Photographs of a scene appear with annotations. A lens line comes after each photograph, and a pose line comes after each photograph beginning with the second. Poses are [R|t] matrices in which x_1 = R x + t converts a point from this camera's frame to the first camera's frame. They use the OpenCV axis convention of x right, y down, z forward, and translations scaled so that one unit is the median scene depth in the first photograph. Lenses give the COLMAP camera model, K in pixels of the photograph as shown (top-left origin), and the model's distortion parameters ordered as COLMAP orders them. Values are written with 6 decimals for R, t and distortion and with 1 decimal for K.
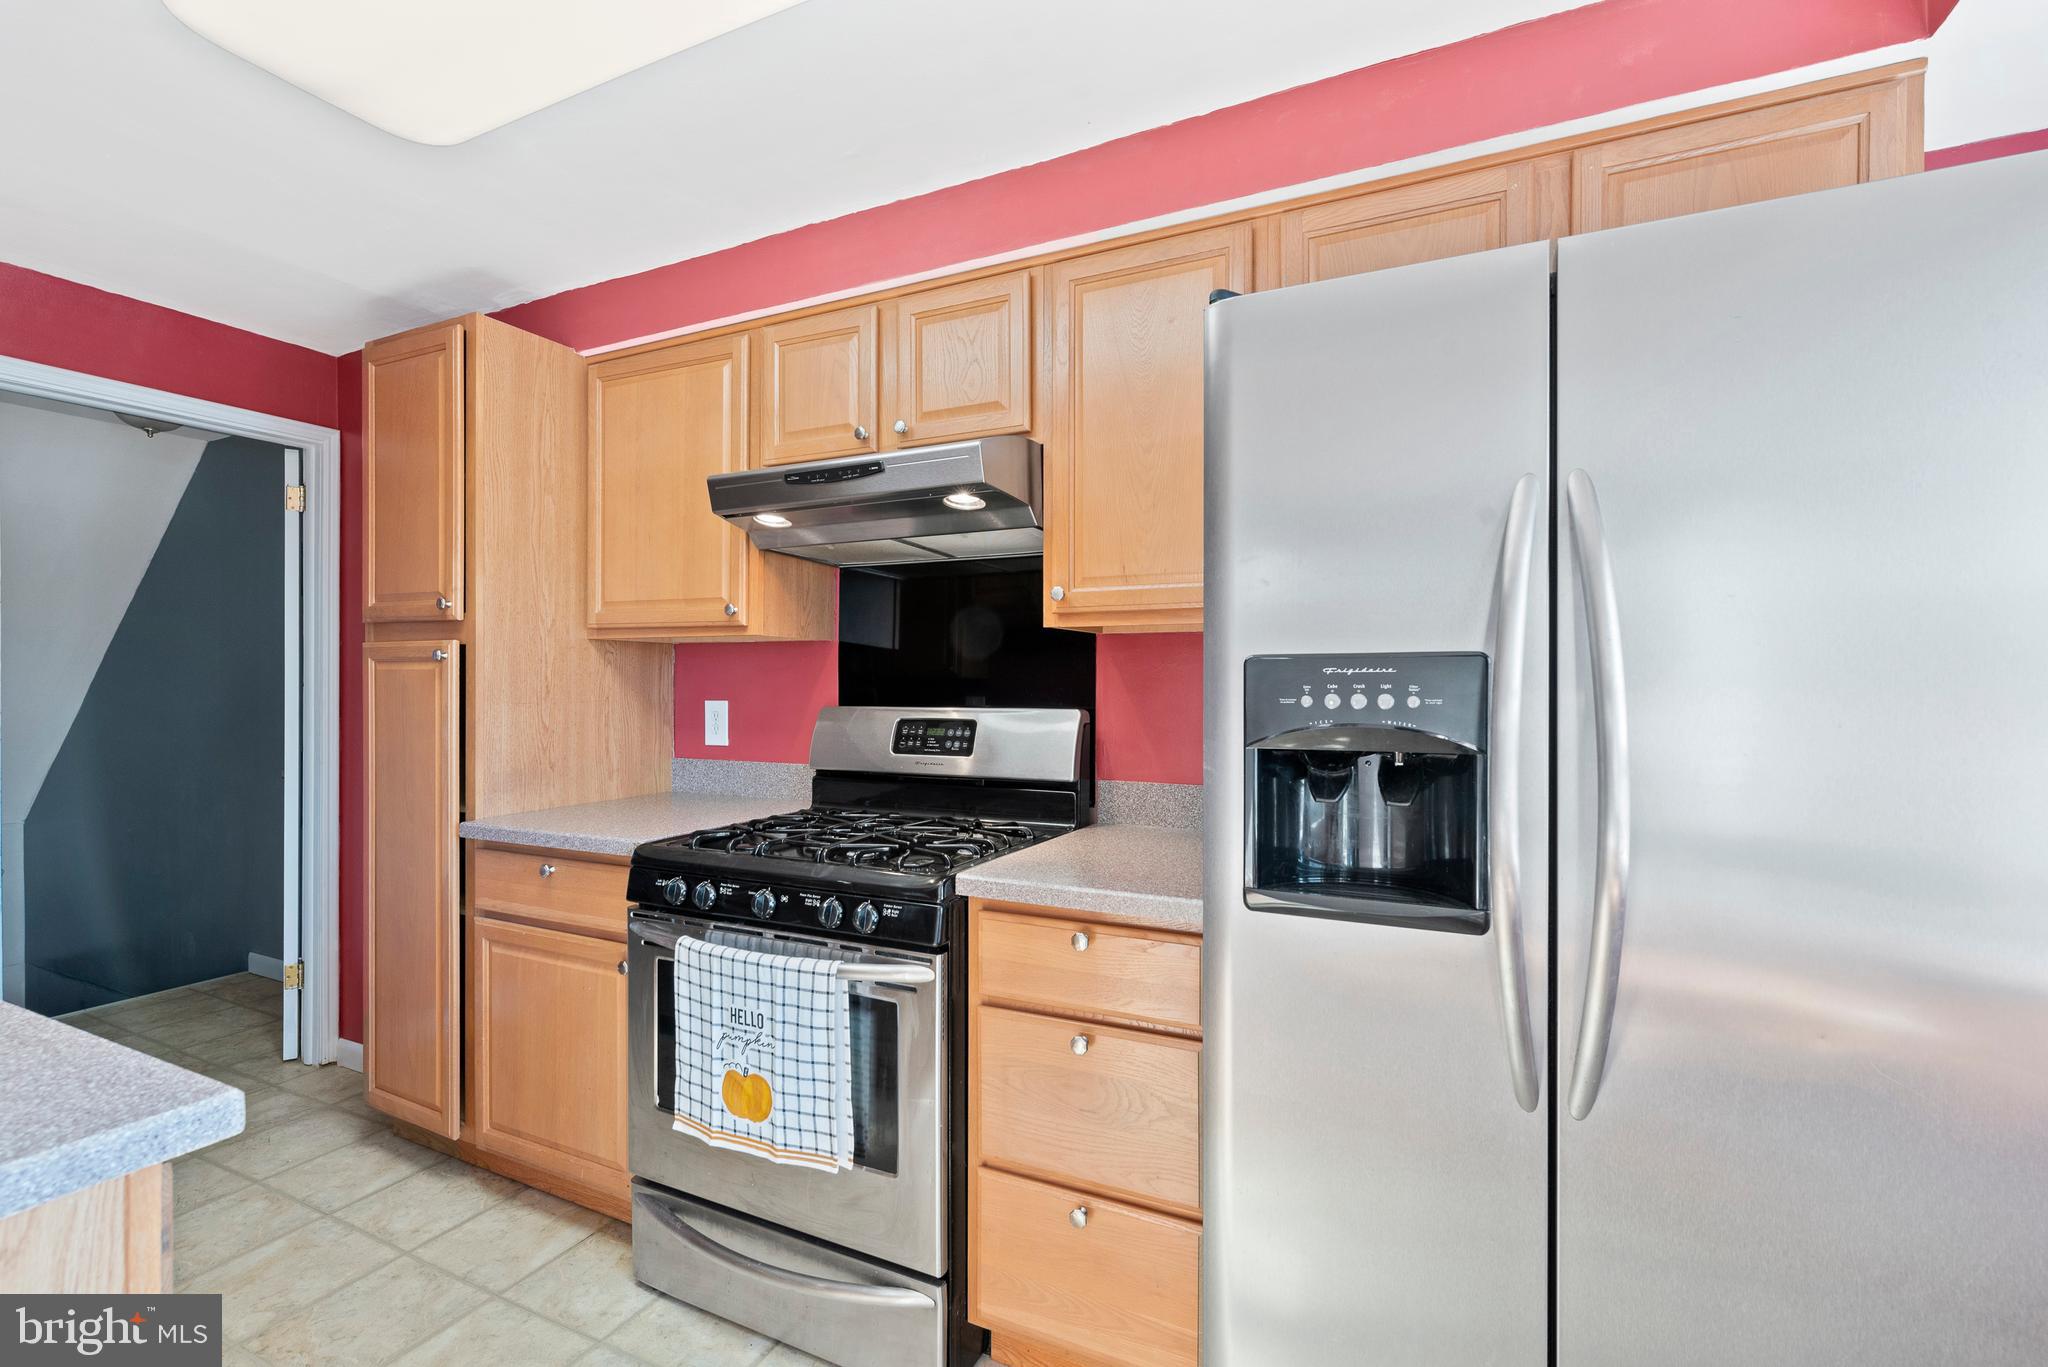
lens RADIAL K [[891.6, 0, 1037.7], [0, 891.6, 686.6], [0, 0, 1]] dist [0.002237, 0.000495]
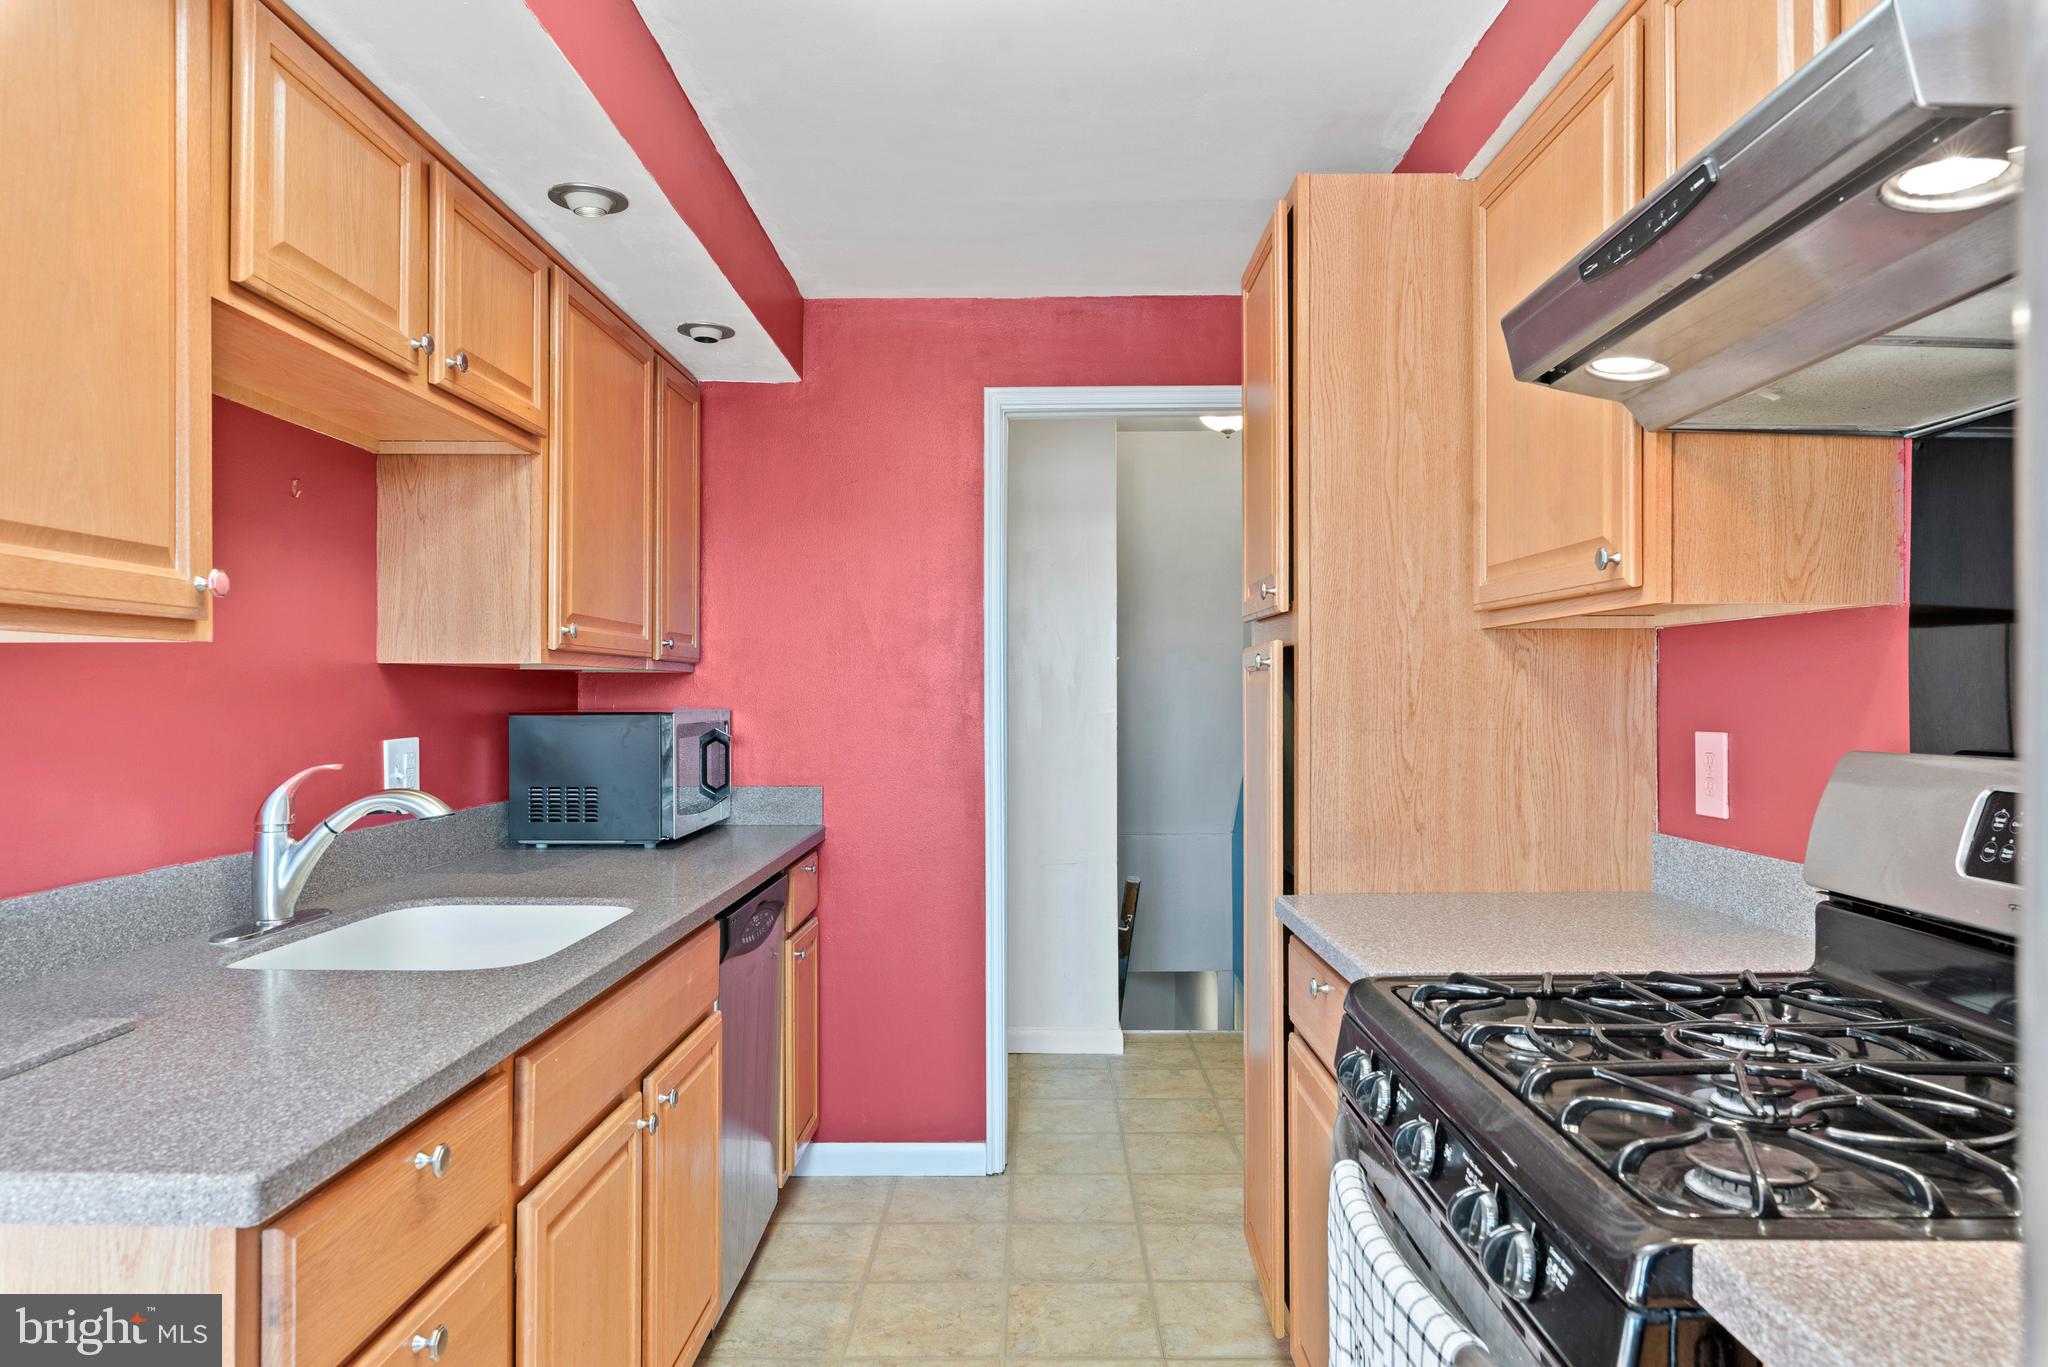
lens RADIAL K [[1261.6, 0, 1028.5], [0, 1261.6, 693.0], [0, 0, 1]] dist [0.004019, -0.000114]
pose [[0.423546, -0.005028, -0.905861, 0.207347], [0.000095, 0.999985, -0.005505, -0.004667], [0.905875, 0.002246, 0.423540, 0.444828]]
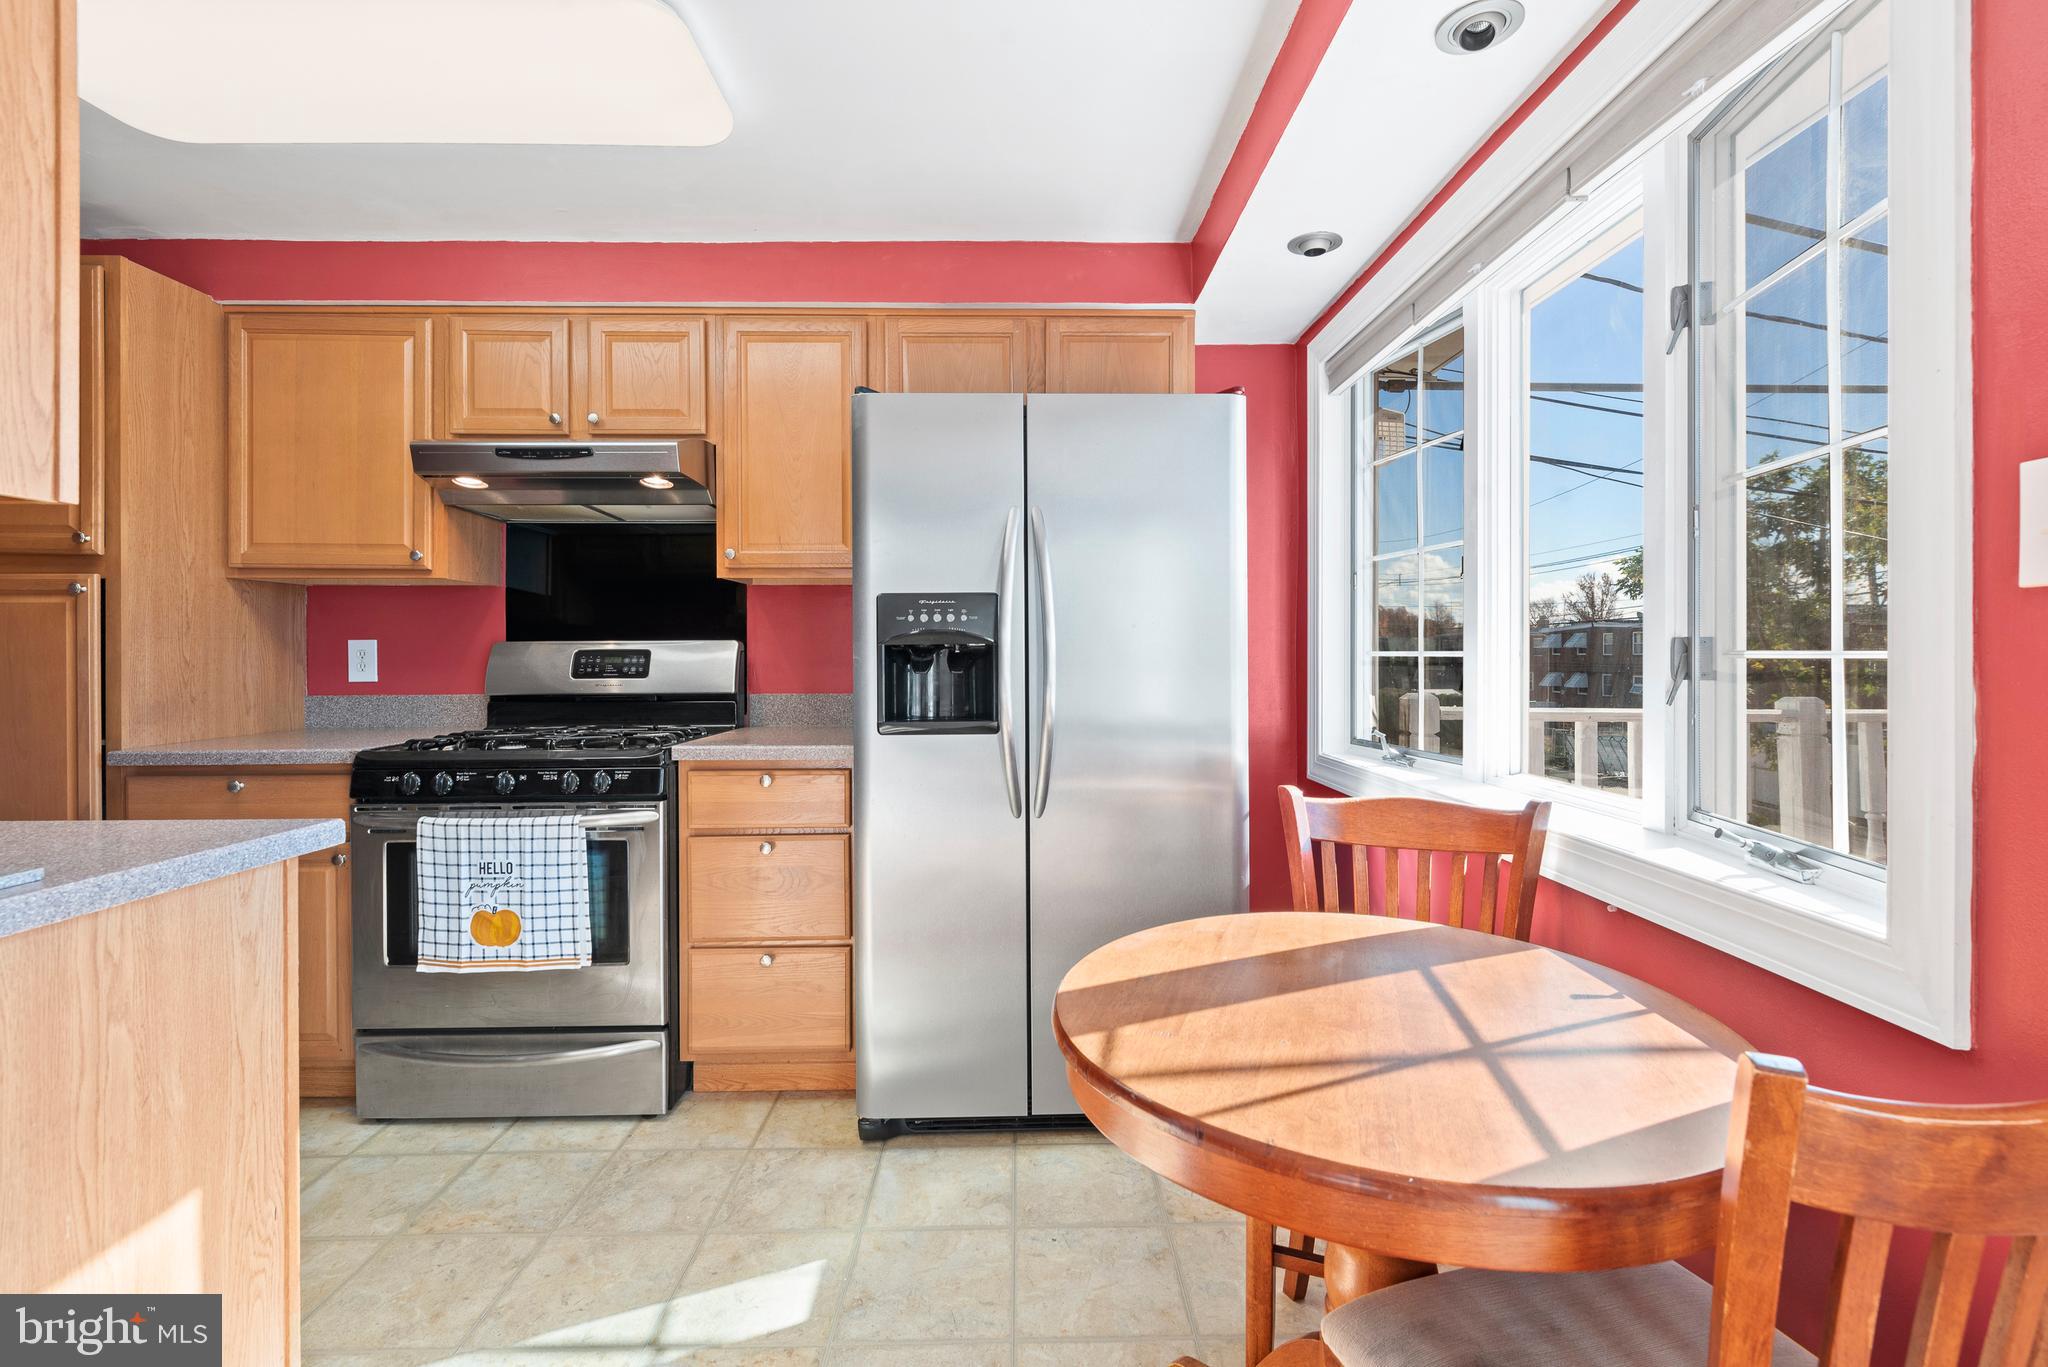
lens RADIAL K [[922.7, 0, 1033.4], [0, 922.7, 654.3], [0, 0, 1]] dist [0.000714, 0.001160]
pose [[0.894081, -0.006616, 0.447856, -0.193432], [0.007303, 0.999973, 0.000192, 0.054210], [-0.447845, 0.003099, 0.894106, -0.486090]]
